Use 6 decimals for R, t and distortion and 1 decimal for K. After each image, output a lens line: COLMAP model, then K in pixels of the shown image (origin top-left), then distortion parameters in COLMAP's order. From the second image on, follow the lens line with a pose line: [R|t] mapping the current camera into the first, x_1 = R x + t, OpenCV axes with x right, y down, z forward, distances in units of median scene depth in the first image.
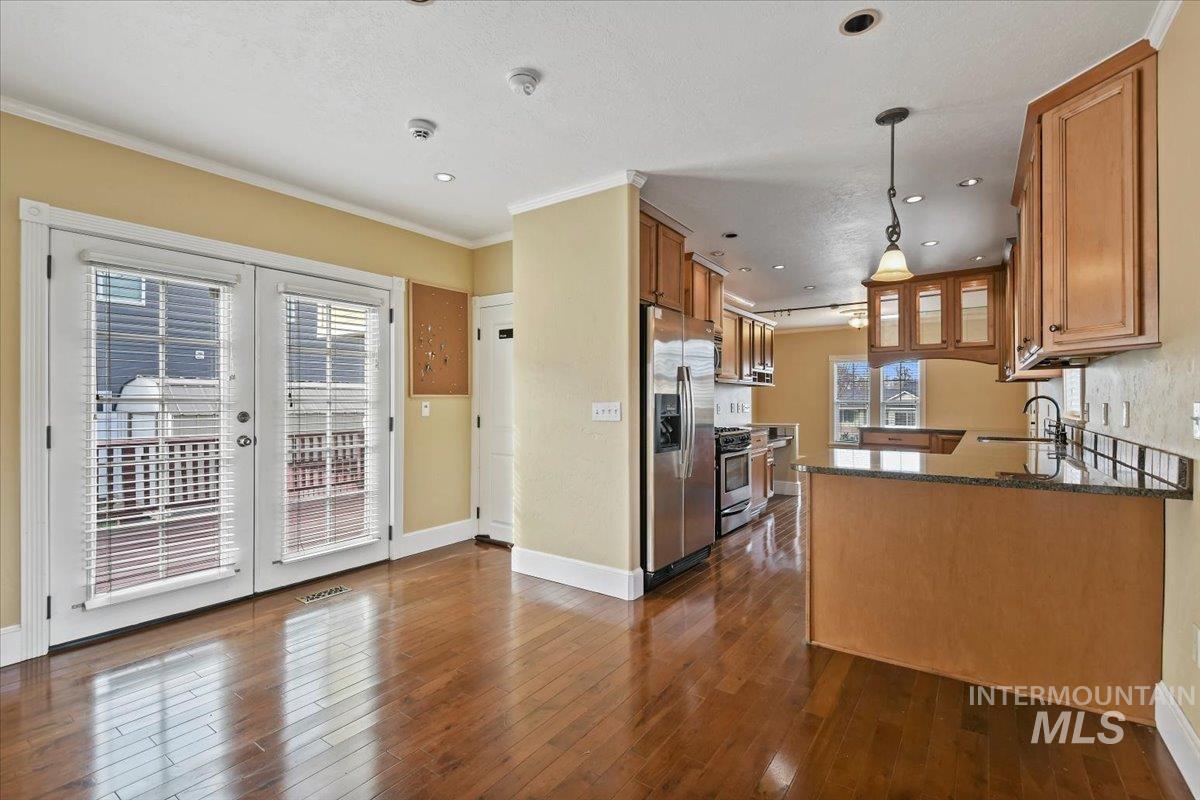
lens RADIAL K [[536.2, 0, 593.3], [0, 536.2, 398.9], [0, 0, 1]] dist [0.005427, -0.000760]
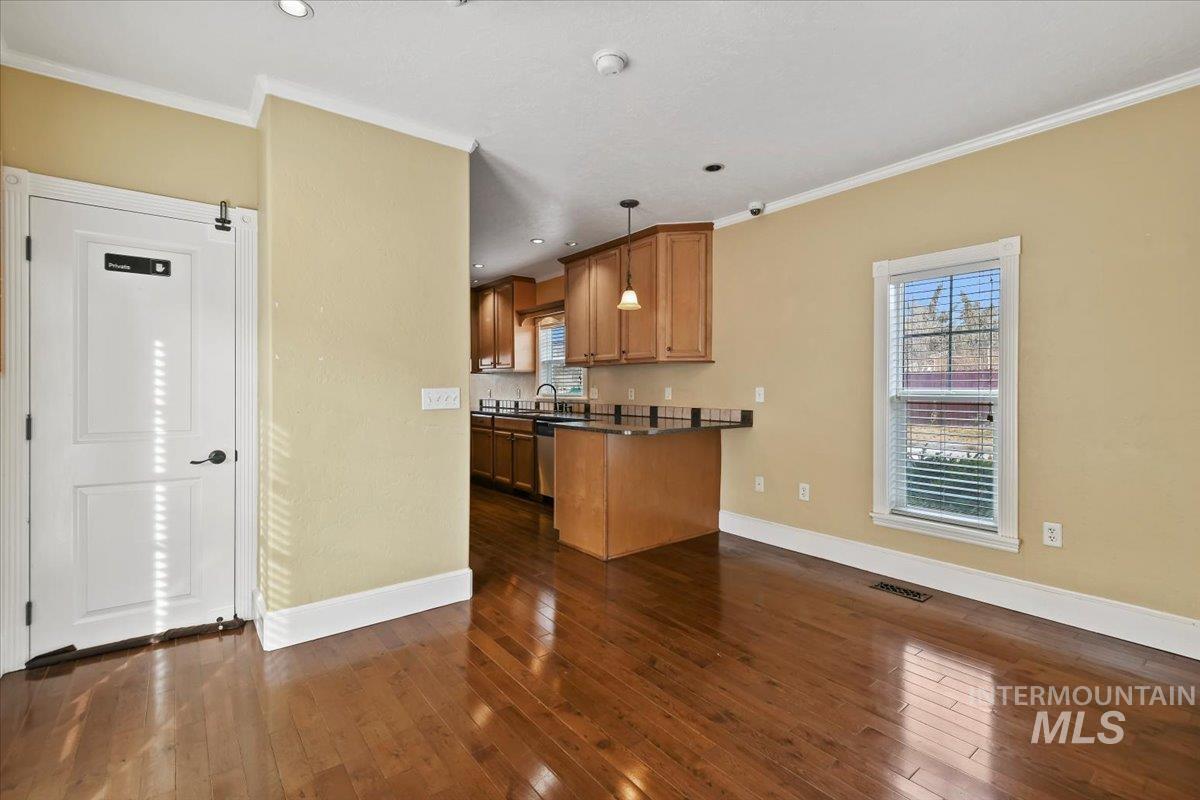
lens RADIAL K [[536.2, 0, 591.2], [0, 536.2, 395.8], [0, 0, 1]] dist [0.005427, -0.000760]
pose [[0.293790, -0.013298, 0.955777, -0.450347], [-0.005391, 0.999864, 0.015569, 0.002368], [-0.955855, -0.009726, 0.293678, 0.308621]]
